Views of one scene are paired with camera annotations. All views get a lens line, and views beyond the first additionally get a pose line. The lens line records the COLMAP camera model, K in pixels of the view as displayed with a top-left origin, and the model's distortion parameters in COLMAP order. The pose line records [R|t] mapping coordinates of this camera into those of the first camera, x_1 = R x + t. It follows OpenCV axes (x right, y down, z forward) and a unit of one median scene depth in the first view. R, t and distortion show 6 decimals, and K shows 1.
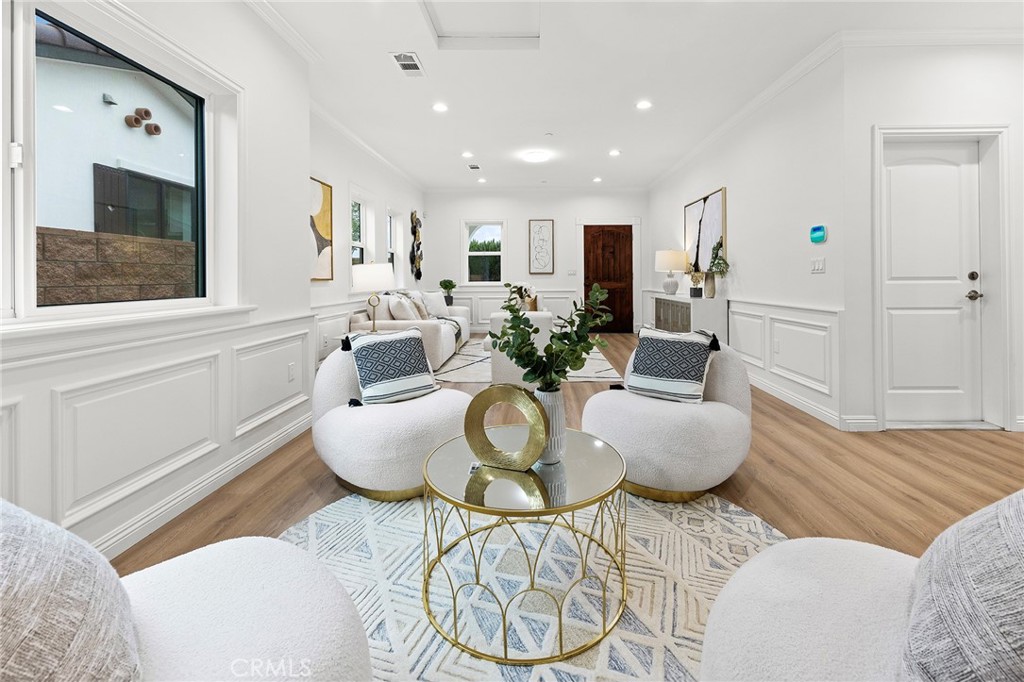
lens RADIAL K [[421.7, 0, 519.2], [0, 421.7, 278.4], [0, 0, 1]] dist [0.000066, -0.000172]
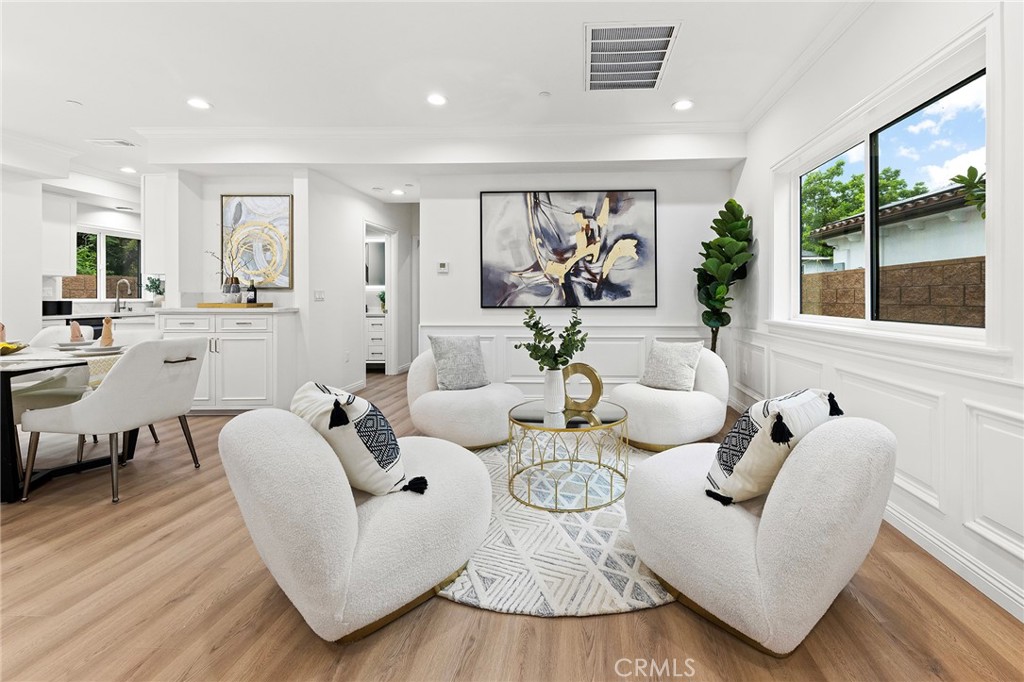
lens RADIAL K [[425.3, 0, 565.3], [0, 425.3, 297.8], [0, 0, 1]] dist [0.005041, -0.000025]
pose [[-0.999960, 0.005745, 0.006895, -0.004264], [0.005751, 0.999983, 0.000895, -0.007063], [-0.006890, 0.000935, -0.999976, 0.702564]]
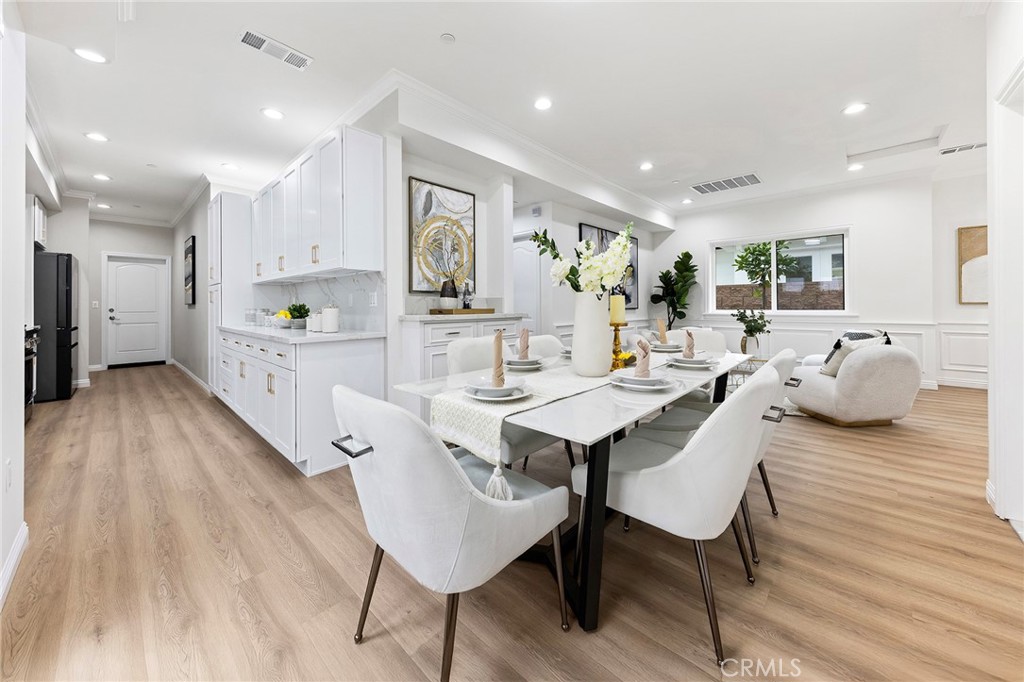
lens RADIAL K [[382.3, 0, 520.9], [0, 382.3, 303.5], [0, 0, 1]] dist [-0.009834, -0.000261]
pose [[-0.652769, 0.007628, -0.757519, 0.965852], [0.010495, 0.999944, 0.001025, -0.008311], [0.757485, -0.007281, -0.652812, 0.416546]]
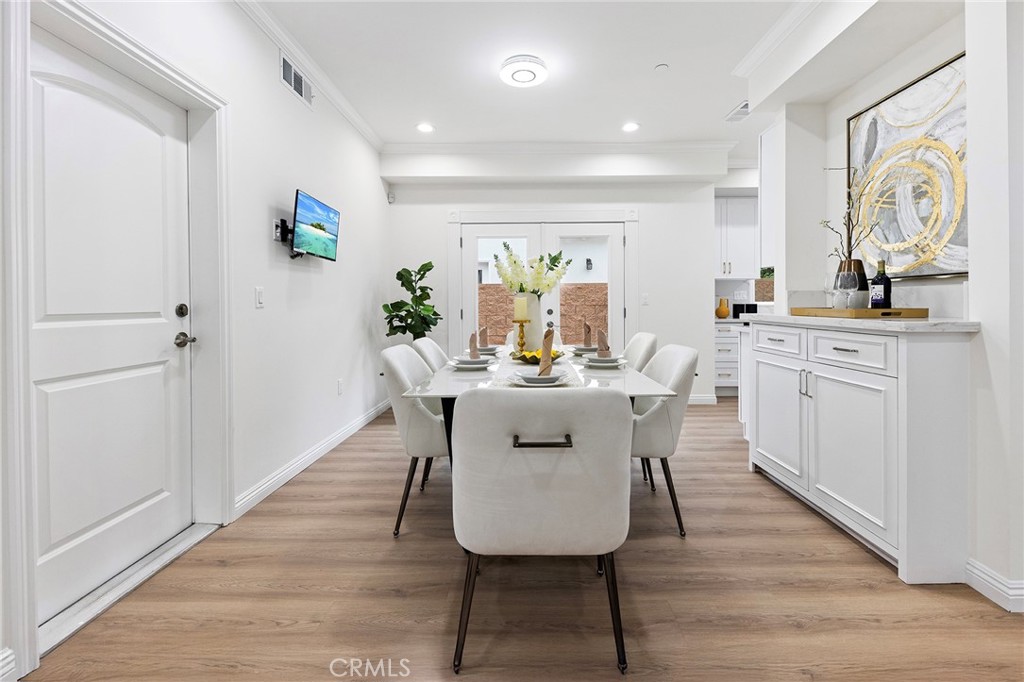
lens RADIAL K [[424.7, 0, 557.7], [0, 424.7, 304.0], [0, 0, 1]] dist [0.041393, -0.019118]
pose [[-0.069942, 0.006532, 0.997530, 0.201195], [0.008377, 0.999947, -0.005960, -0.004050], [-0.997516, 0.007939, -0.069993, 0.258155]]
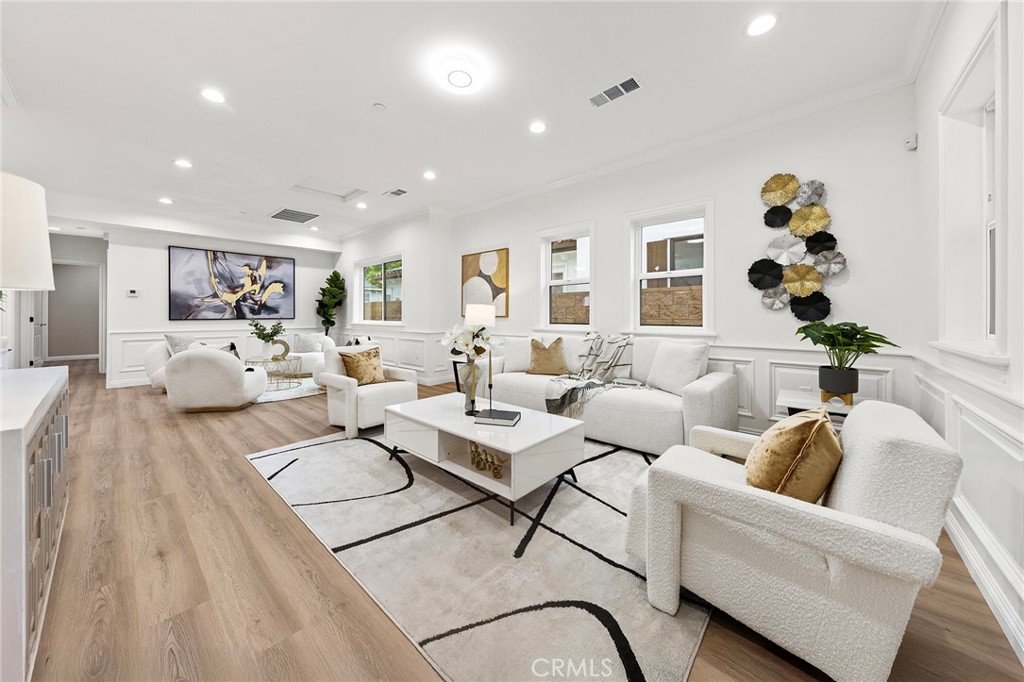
lens RADIAL K [[357.5, 0, 524.3], [0, 357.5, 312.7], [0, 0, 1]] dist [0.000985, -0.000205]
pose [[-0.620696, 0.000091, -0.784051, 0.330916], [0.001874, 0.999997, -0.001368, -0.006464], [0.784049, -0.002319, -0.620695, 1.370832]]
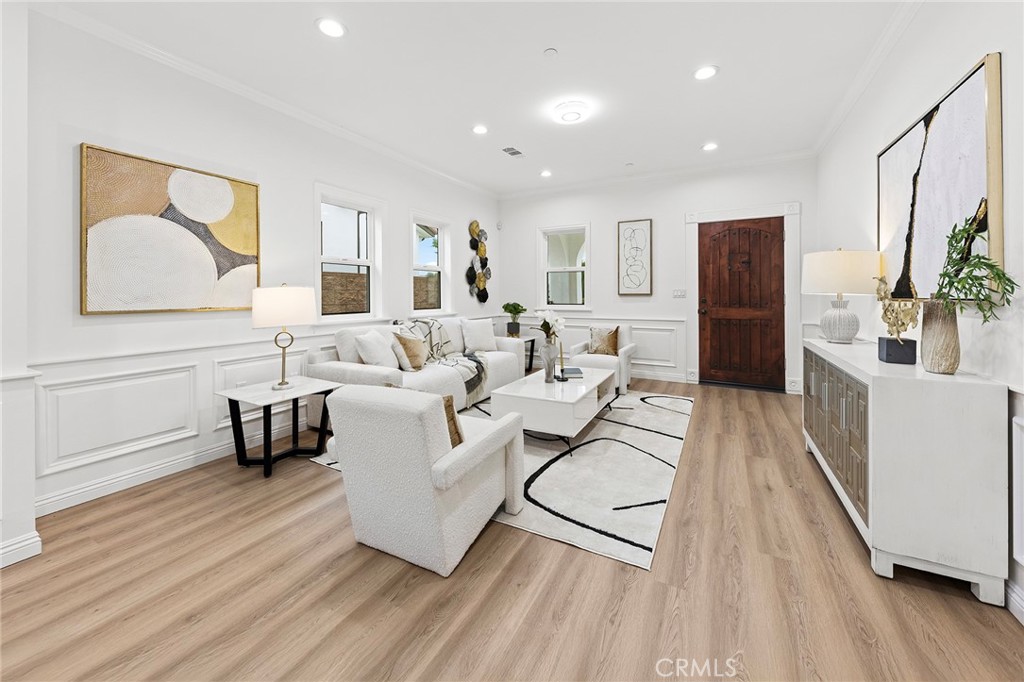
lens RADIAL K [[388.0, 0, 519.6], [0, 388.0, 294.3], [0, 0, 1]] dist [-0.011348, 0.000023]
pose [[0.905467, 0.000722, -0.424416, 0.216810], [-0.001203, 0.999999, -0.000865, -0.016713], [0.424415, 0.001294, 0.905467, 0.450077]]
